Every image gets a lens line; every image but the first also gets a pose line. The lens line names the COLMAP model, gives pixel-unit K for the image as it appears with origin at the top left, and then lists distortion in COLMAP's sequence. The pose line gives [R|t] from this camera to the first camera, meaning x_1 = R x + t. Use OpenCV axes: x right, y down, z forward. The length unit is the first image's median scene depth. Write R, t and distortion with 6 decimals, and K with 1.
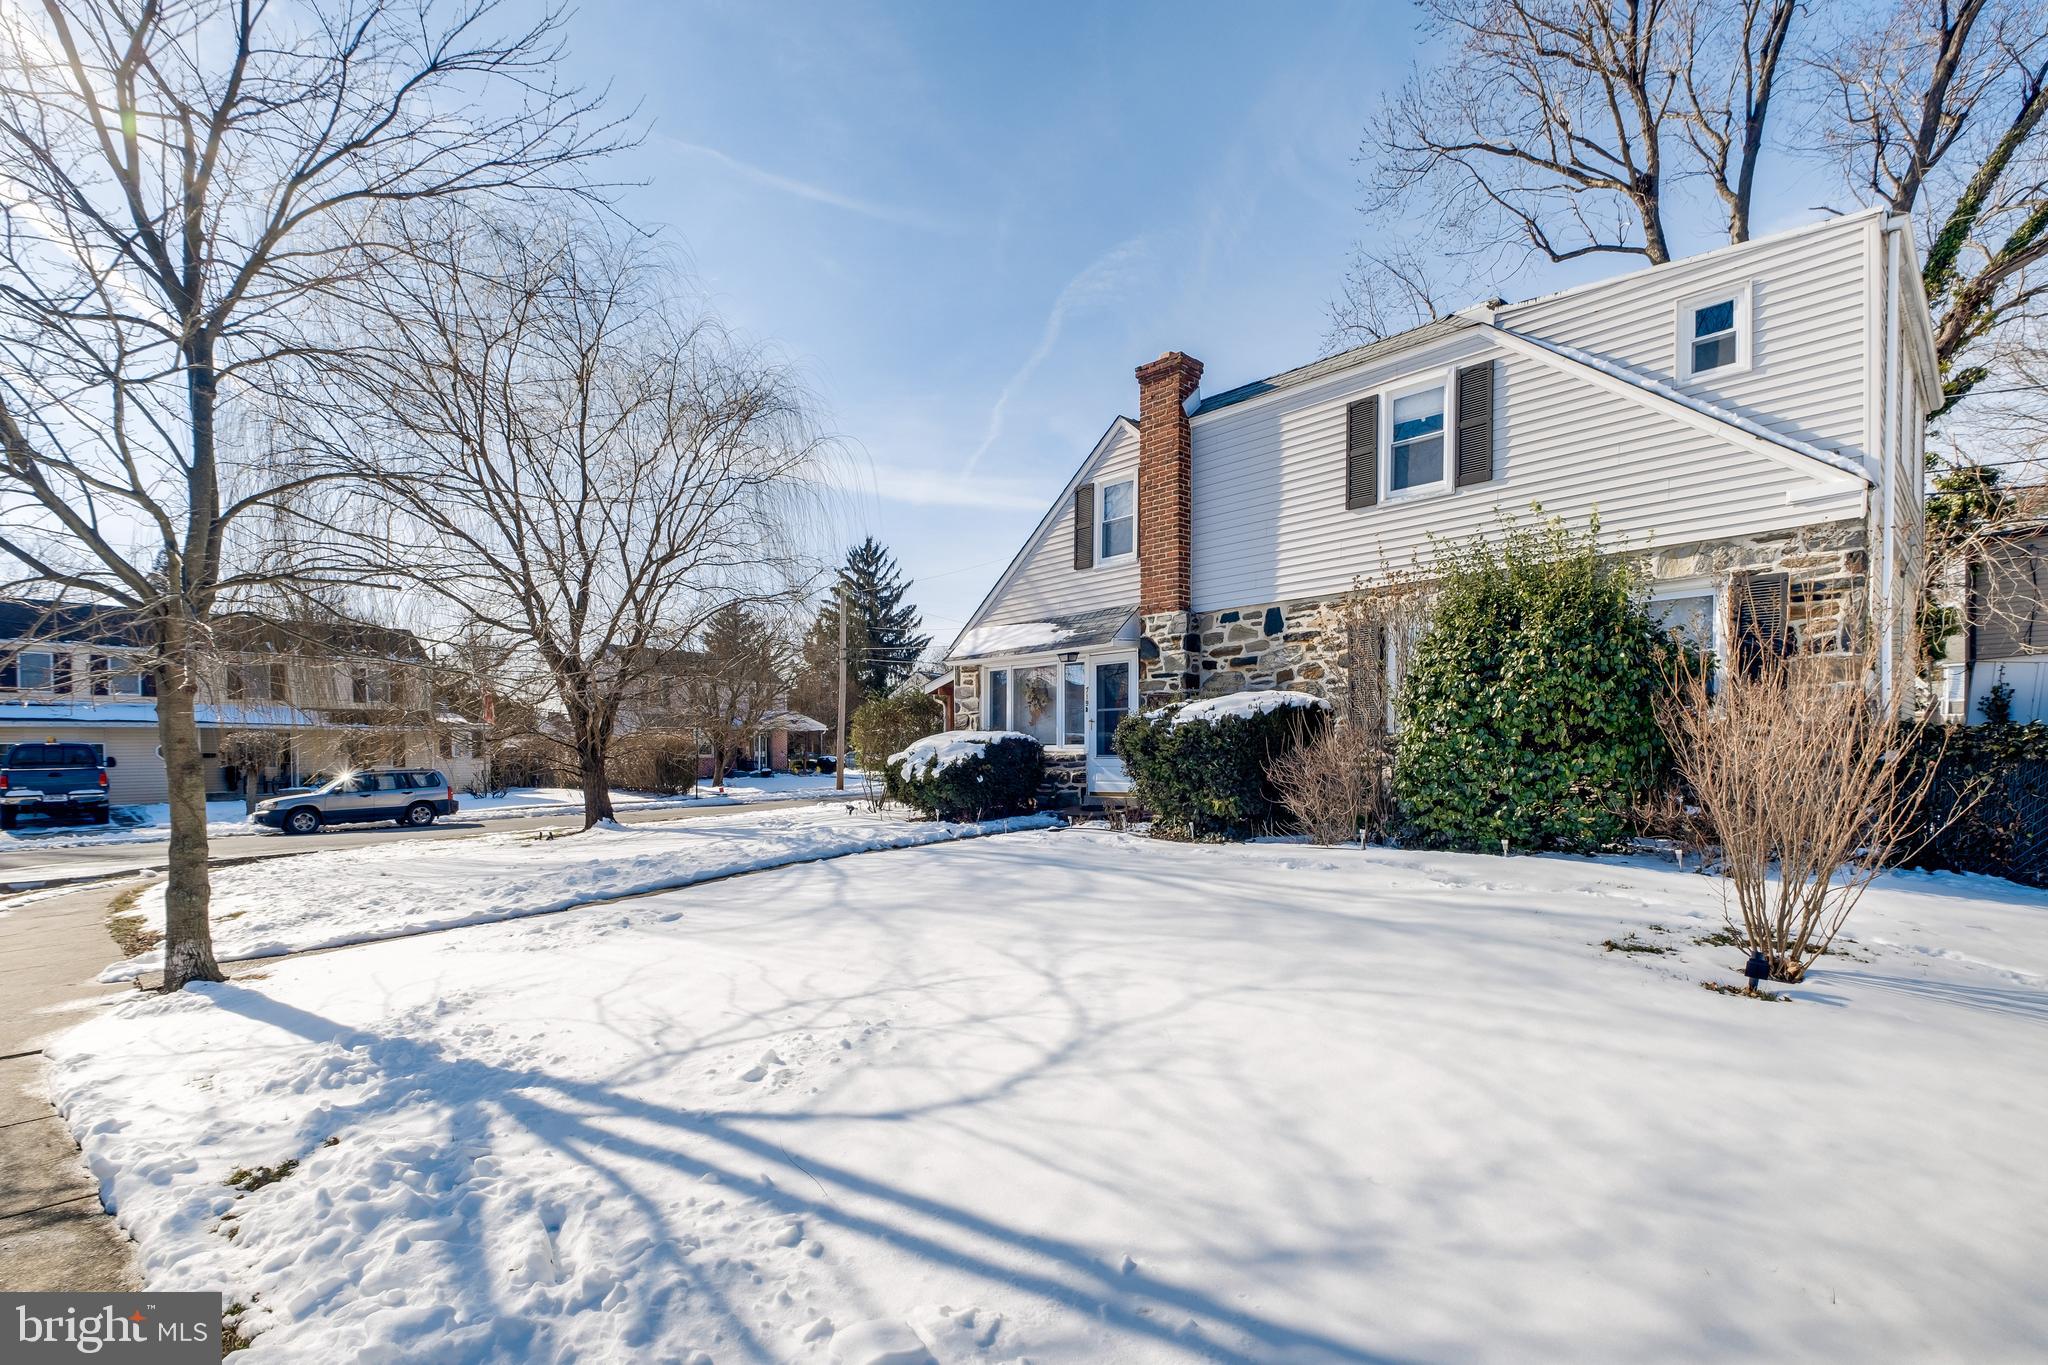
lens RADIAL K [[970.6, 0, 1022.6], [0, 970.6, 765.0], [0, 0, 1]] dist [-0.001735, -0.000285]
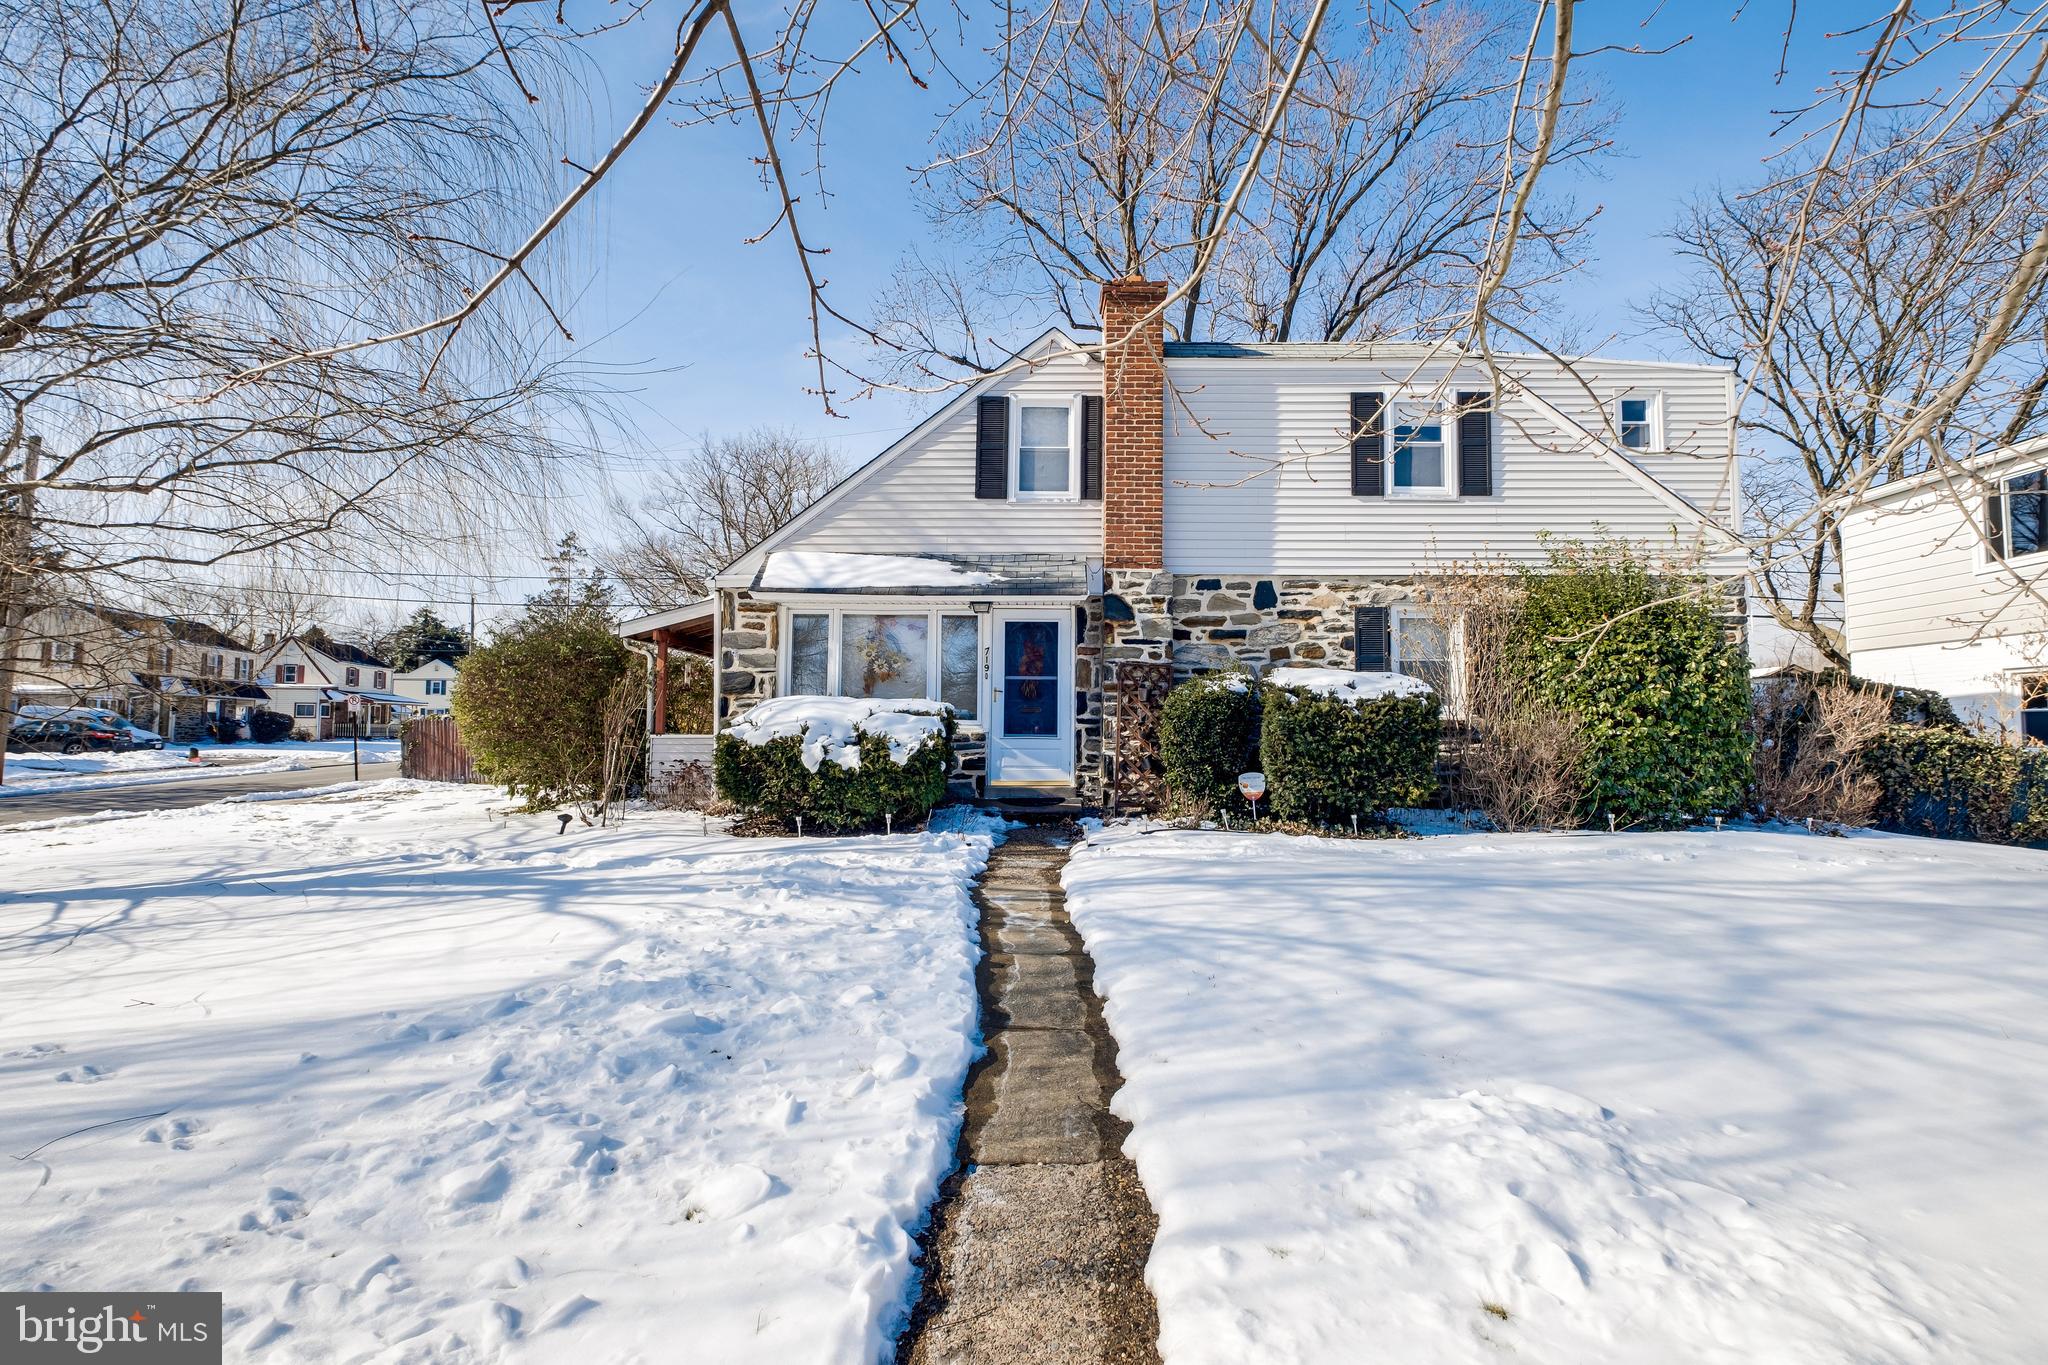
lens RADIAL K [[901.9, 0, 1024.0], [0, 901.9, 682.5], [0, 0, 1]] dist [-0.001126, -0.000073]
pose [[0.682492, 0.055954, 0.728748, -0.518820], [-0.003993, 0.997336, -0.072836, 0.001352], [-0.730882, 0.046800, 0.680898, 0.561759]]
